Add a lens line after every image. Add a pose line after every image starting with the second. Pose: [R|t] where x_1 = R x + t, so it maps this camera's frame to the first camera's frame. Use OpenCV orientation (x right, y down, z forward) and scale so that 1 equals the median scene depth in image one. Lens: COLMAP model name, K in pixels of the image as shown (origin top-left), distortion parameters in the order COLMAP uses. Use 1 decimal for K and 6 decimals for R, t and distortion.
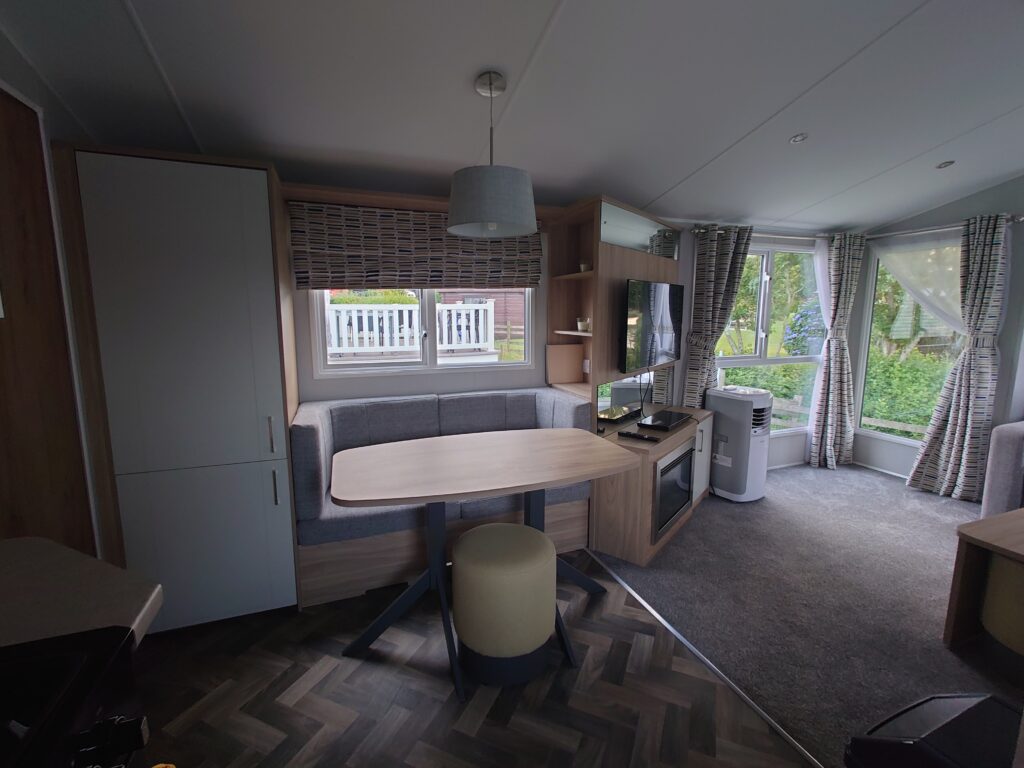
lens RADIAL K [[453.2, 0, 509.2], [0, 453.2, 378.2], [0, 0, 1]] dist [0.003117, 0.000330]
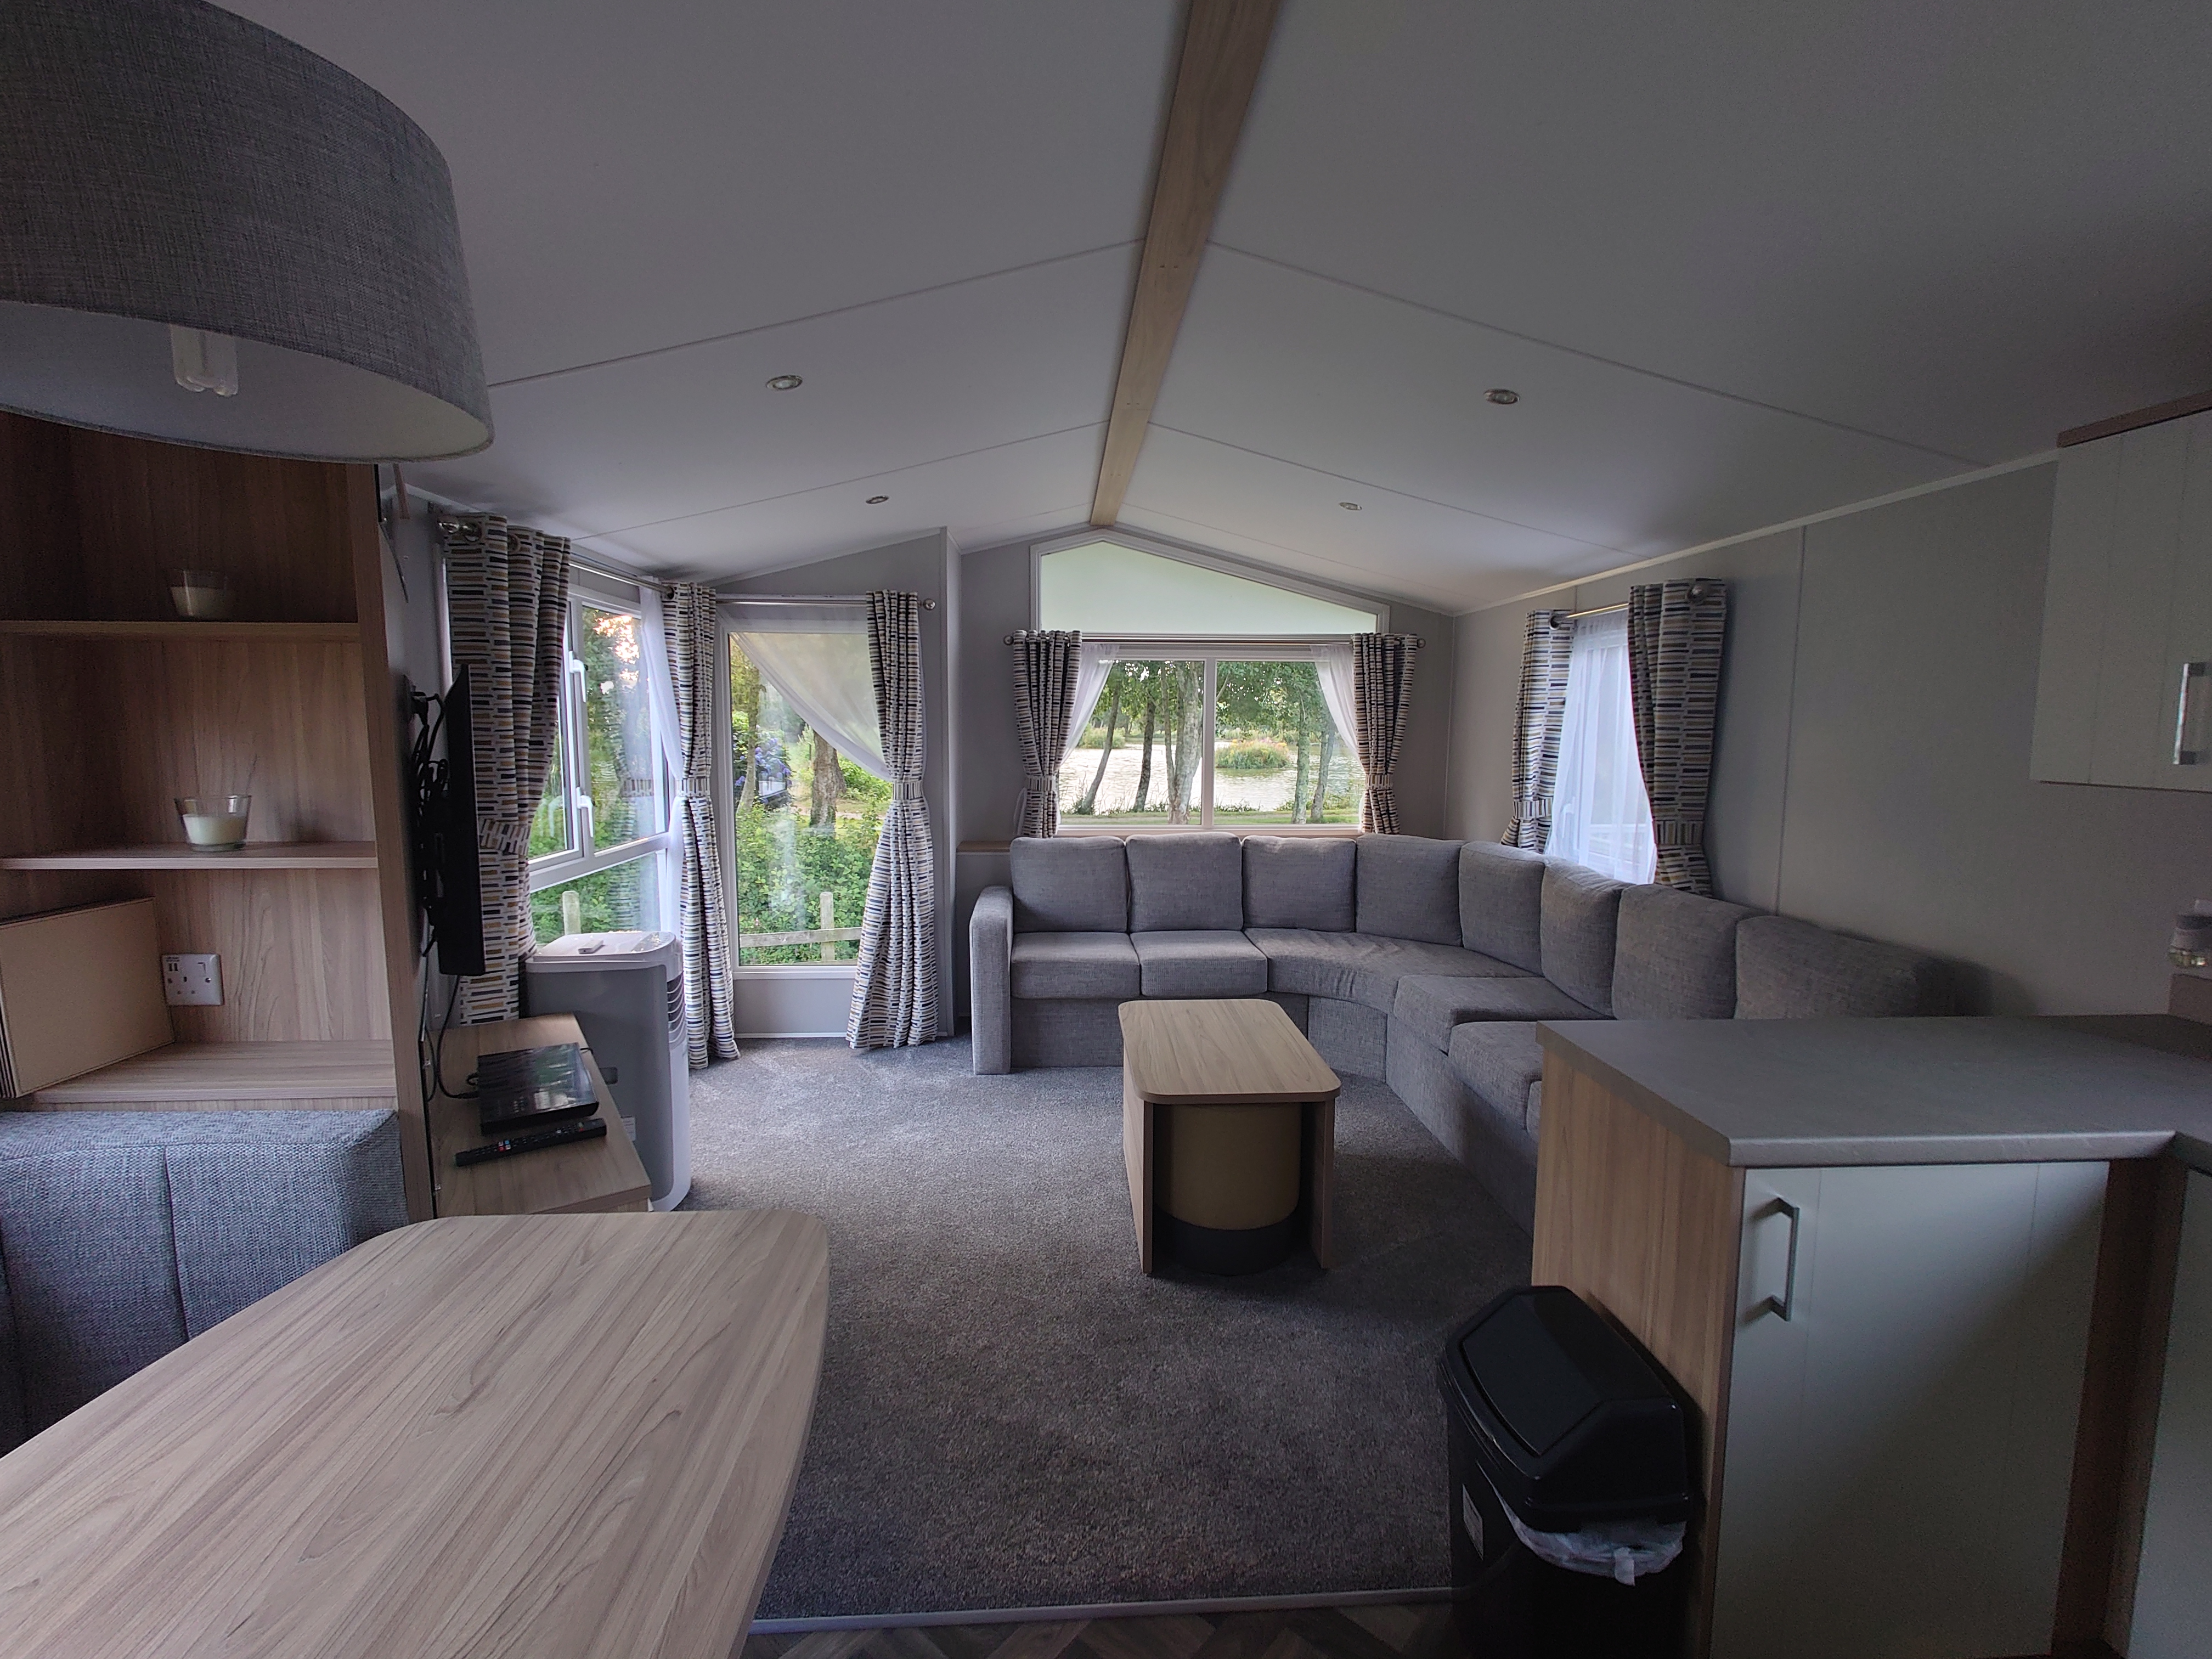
lens RADIAL K [[991.8, 0, 1096.7], [0, 991.8, 824.2], [0, 0, 1]] dist [0.000877, 0.000054]
pose [[0.307320, -0.093435, 0.947008, -0.181675], [0.131463, 0.989794, 0.054995, -0.071316], [-0.942482, 0.107596, 0.316467, 0.309563]]
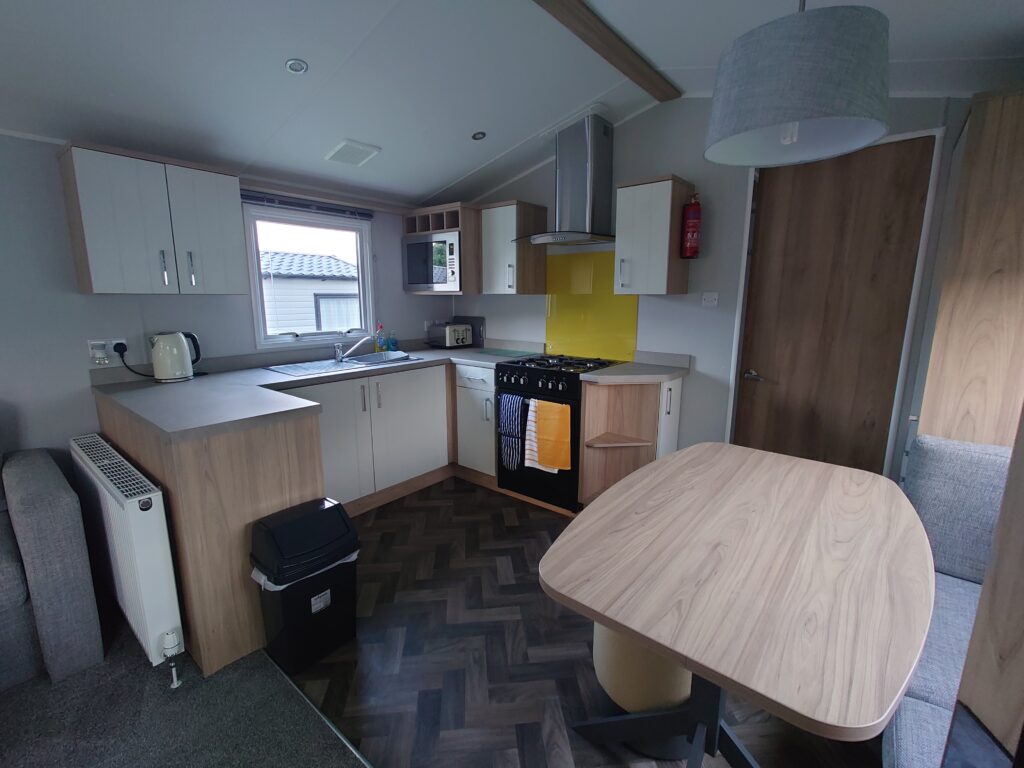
lens RADIAL K [[453.2, 0, 509.2], [0, 453.2, 378.2], [0, 0, 1]] dist [0.003117, 0.000330]
pose [[-0.867707, 0.091072, -0.488661, 0.318151], [-0.072022, 0.949664, 0.304879, -0.111651], [0.491830, 0.299740, -0.817471, 0.771180]]
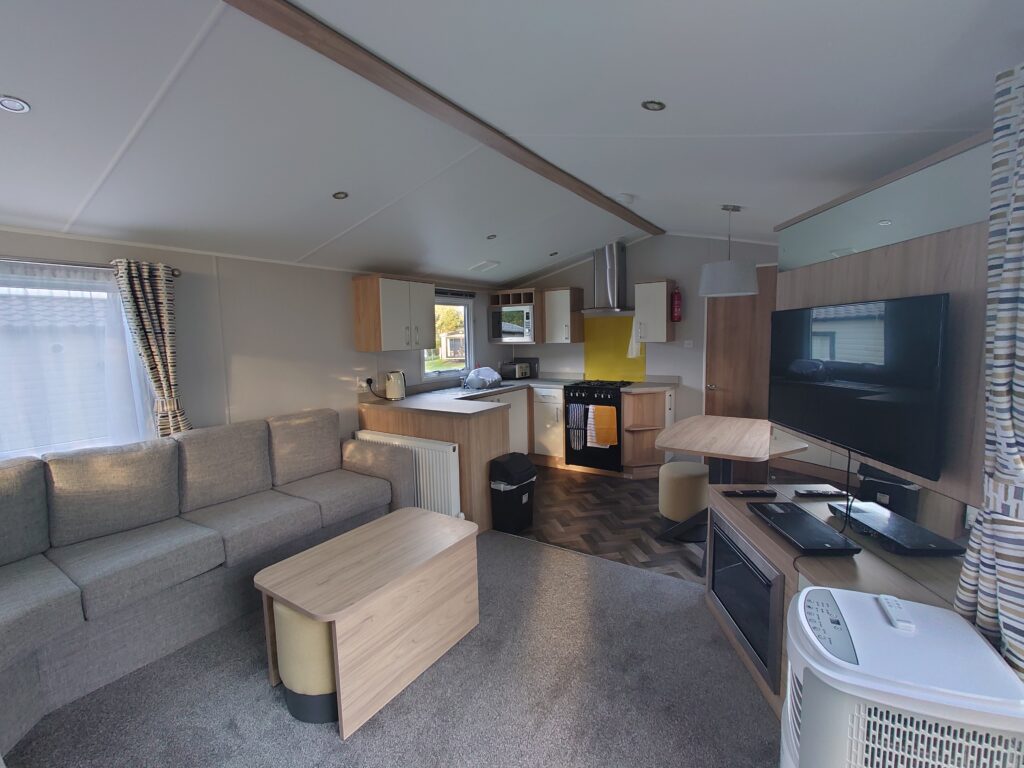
lens RADIAL K [[448.7, 0, 512.0], [0, 448.7, 384.0], [0, 0, 1]] dist [0.000097, 0.000464]
pose [[-0.813319, 0.084271, -0.575682, 0.868041], [-0.060181, 0.971963, 0.227303, -0.188179], [0.578697, 0.219515, -0.785445, 1.056071]]
